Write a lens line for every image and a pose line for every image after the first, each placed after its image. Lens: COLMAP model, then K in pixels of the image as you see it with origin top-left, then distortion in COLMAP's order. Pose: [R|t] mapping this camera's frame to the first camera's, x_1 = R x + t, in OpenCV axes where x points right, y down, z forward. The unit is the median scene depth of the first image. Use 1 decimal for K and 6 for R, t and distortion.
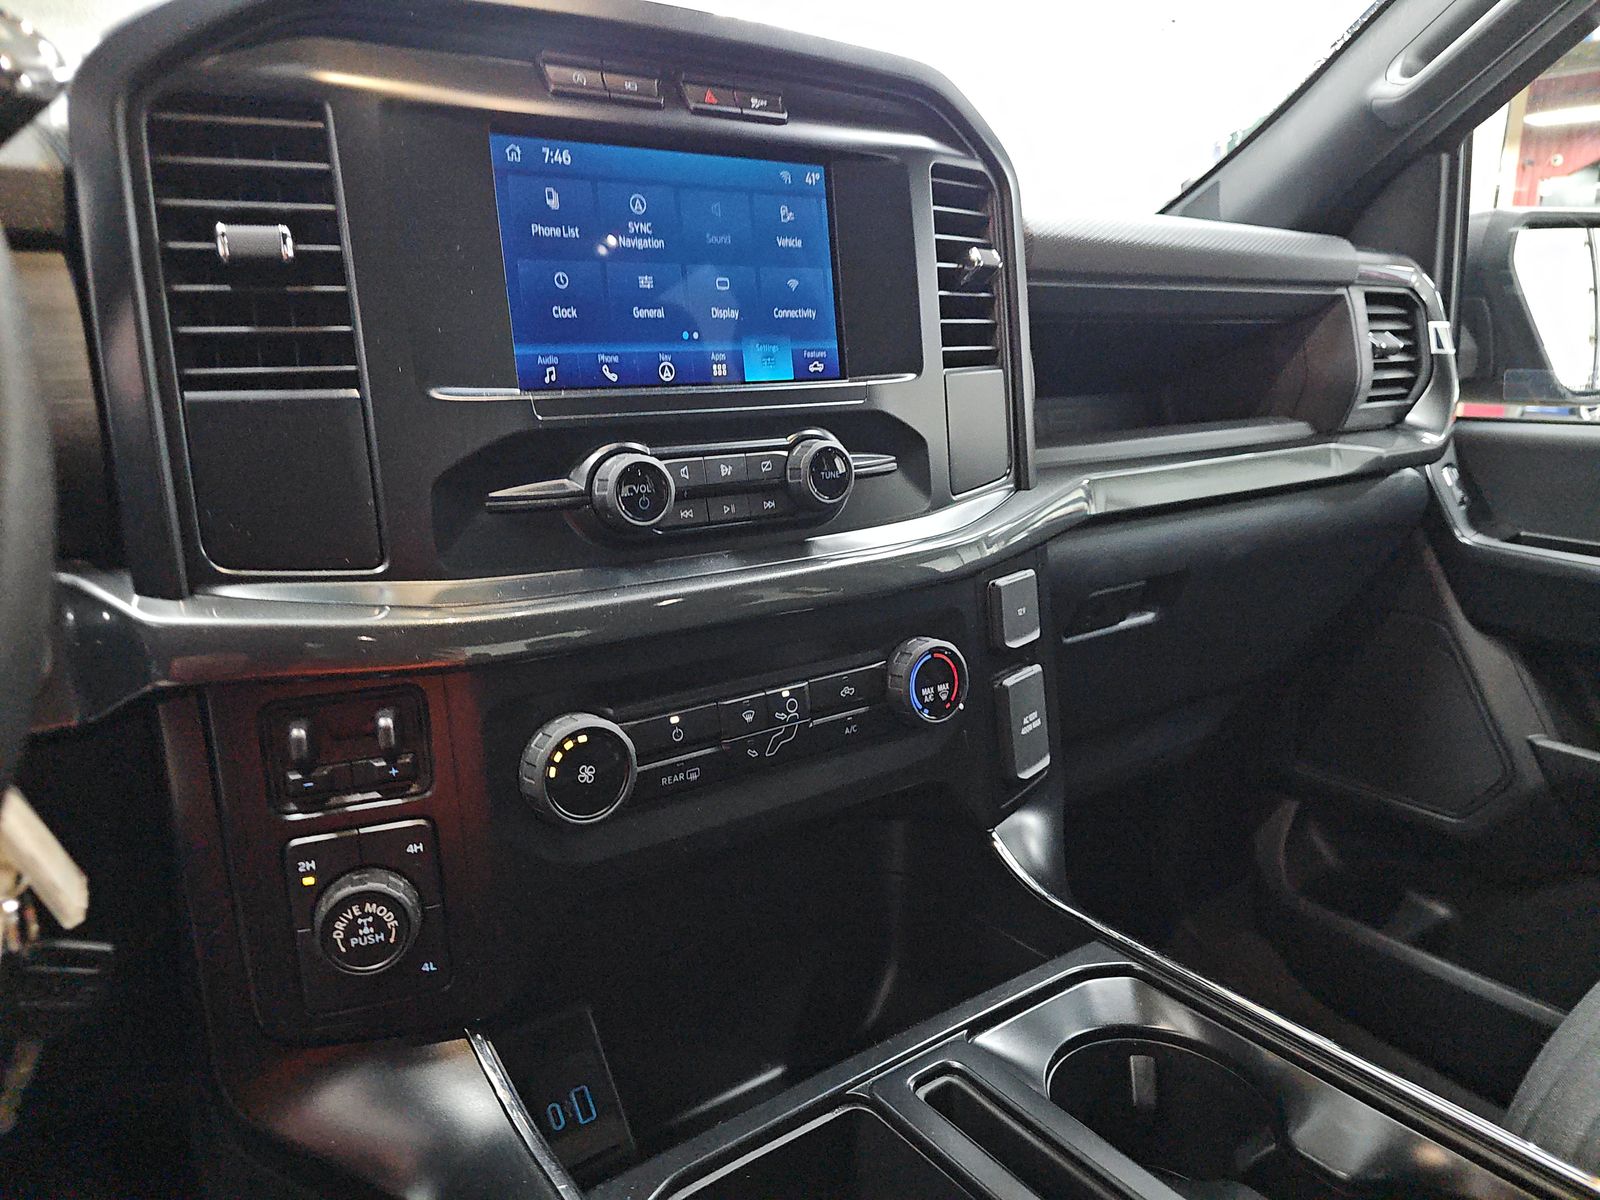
lens RADIAL K [[1051.0, 0, 800.0], [0, 1051.0, 600.0], [0, 0, 1]] dist [0.031338, 0.000234]
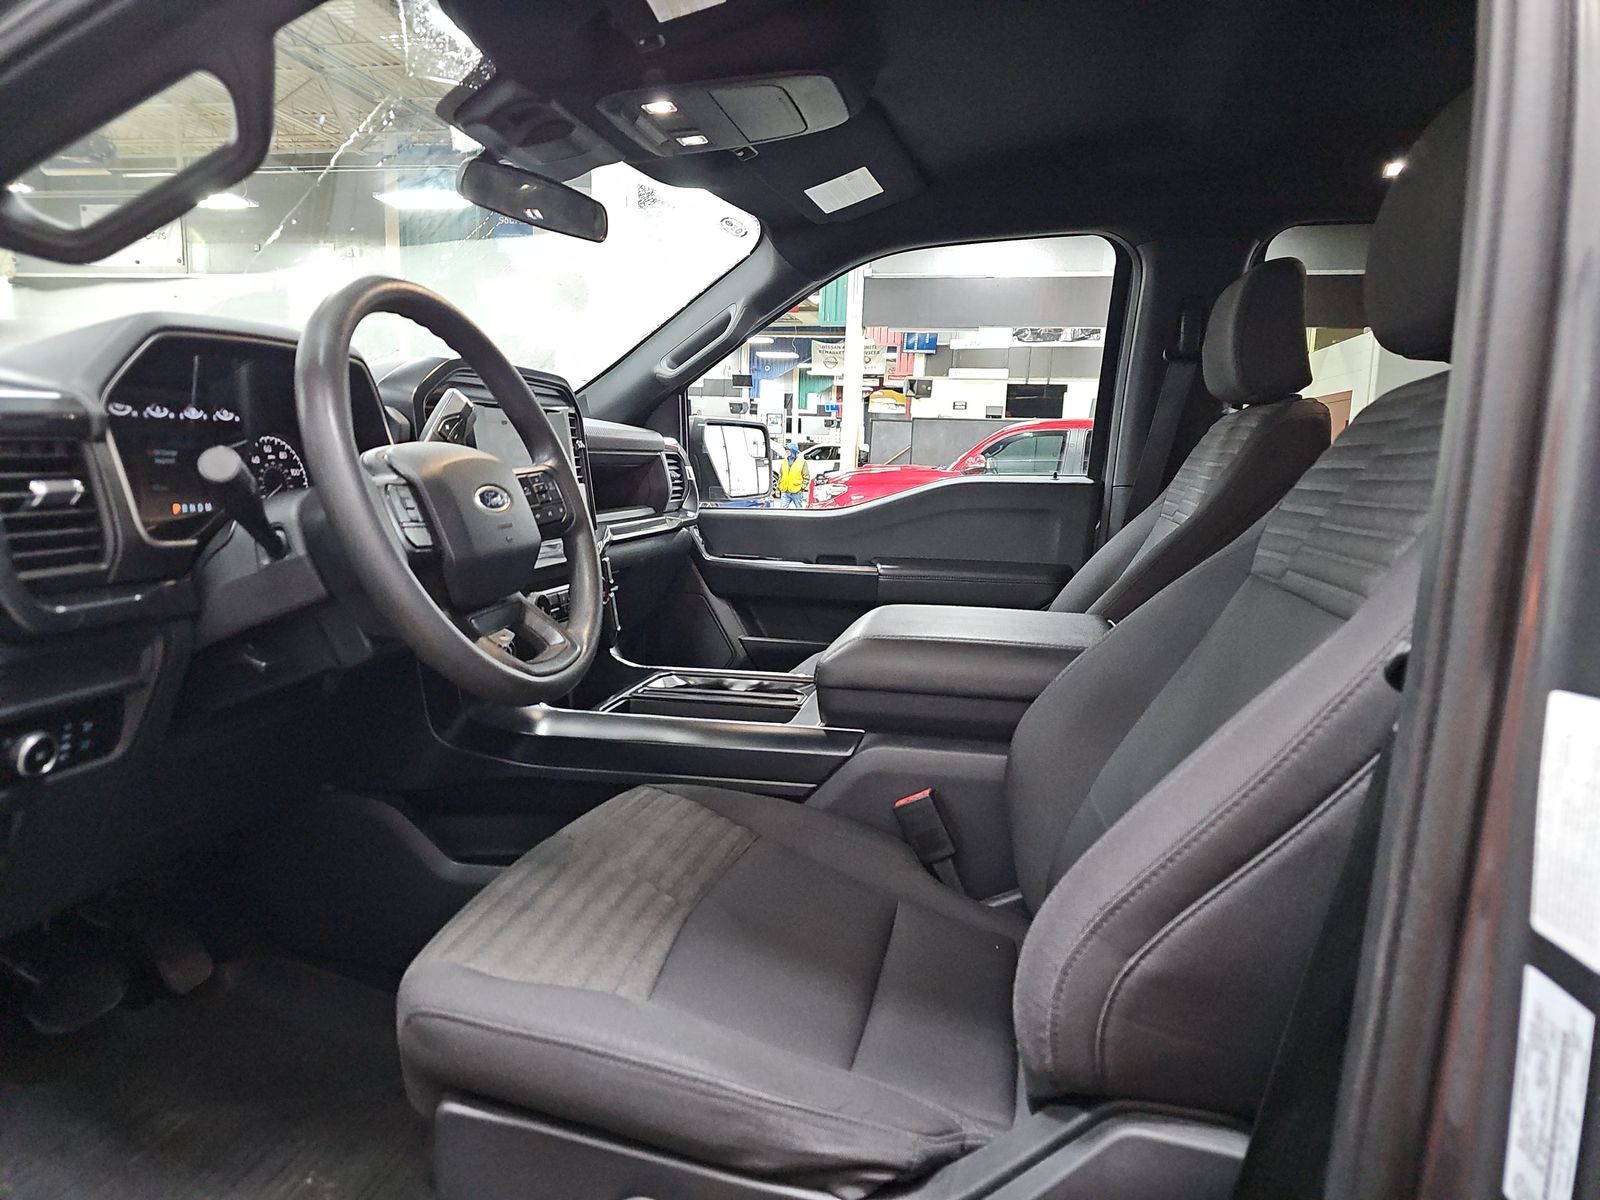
lens RADIAL K [[1040.6, 0, 800.0], [0, 1040.6, 600.0], [0, 0, 1]] dist [0.104748, -0.132119]
pose [[0.738564, -0.055981, 0.671856, -0.810840], [0.117883, 0.991918, -0.046938, 0.174622], [-0.663798, 0.113867, 0.739193, -0.863382]]
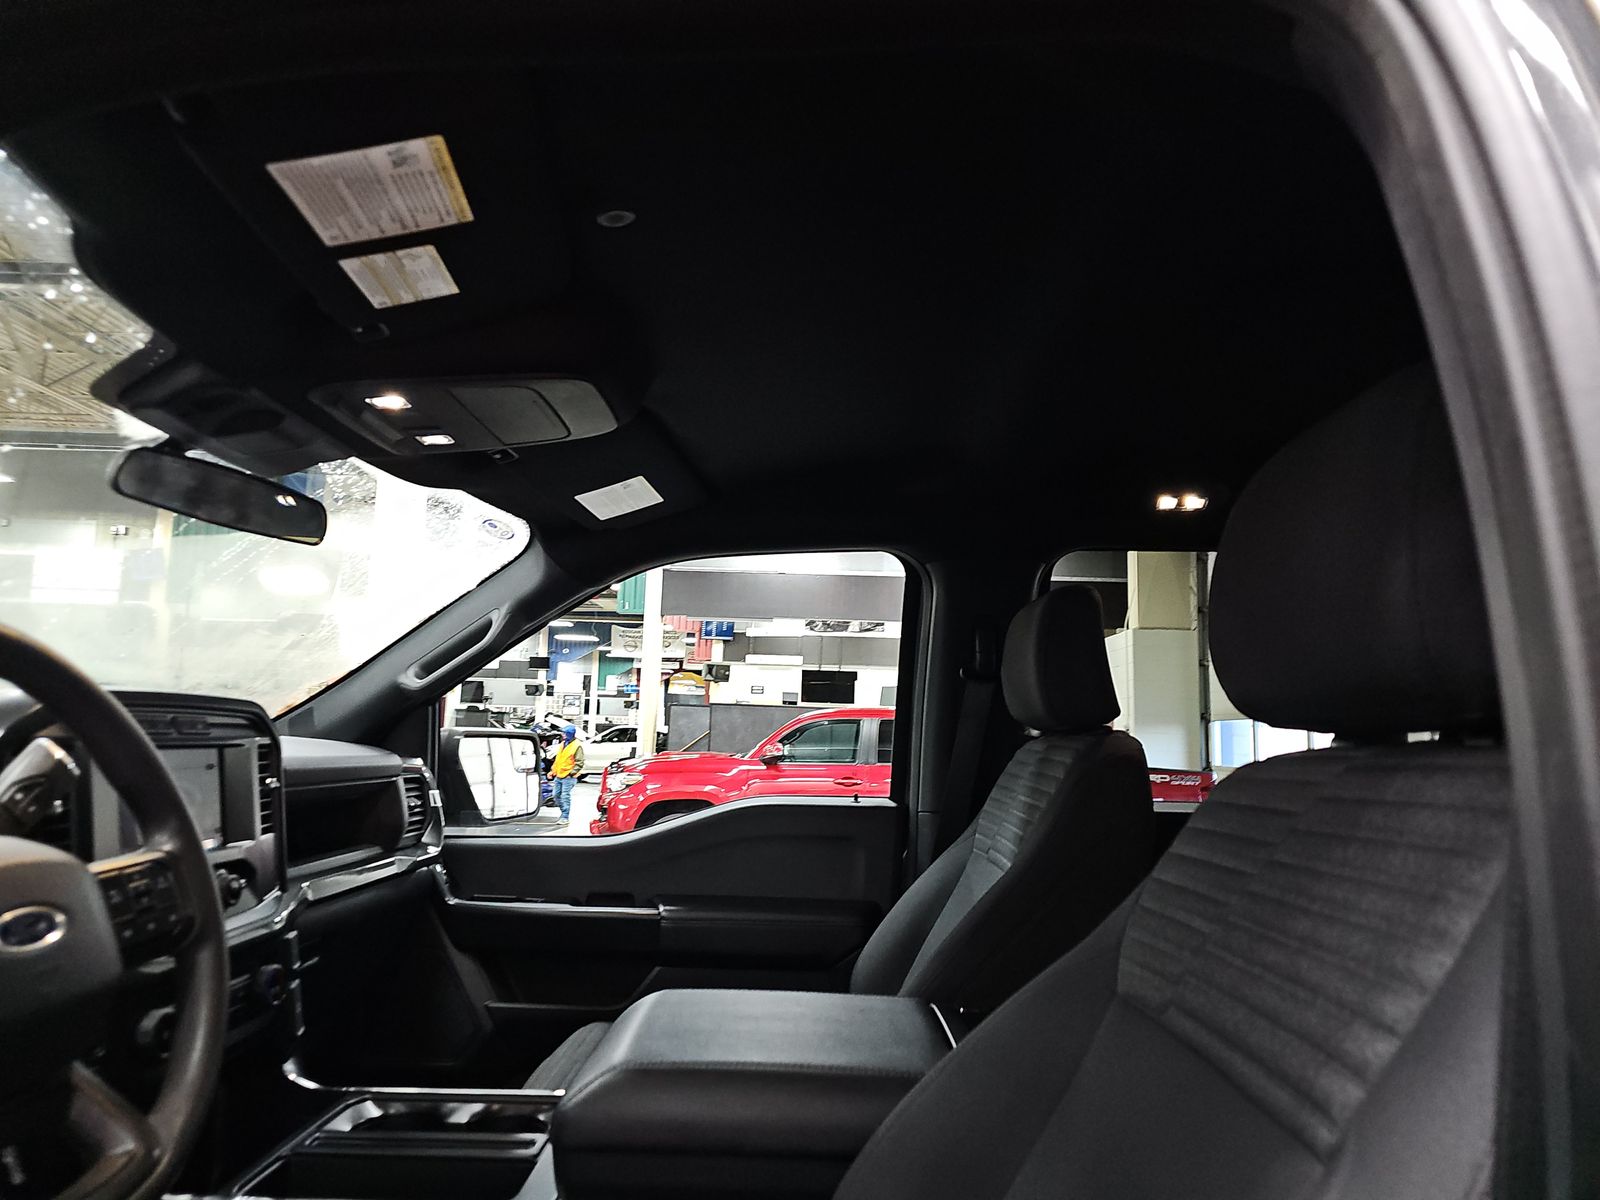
lens RADIAL K [[1040.6, 0, 800.0], [0, 1040.6, 600.0], [0, 0, 1]] dist [0.104748, -0.132119]
pose [[0.598466, 0.138082, 0.789159, -0.611339], [0.153743, 0.946932, -0.282281, 0.064124], [-0.786258, 0.290263, 0.545478, -0.734397]]
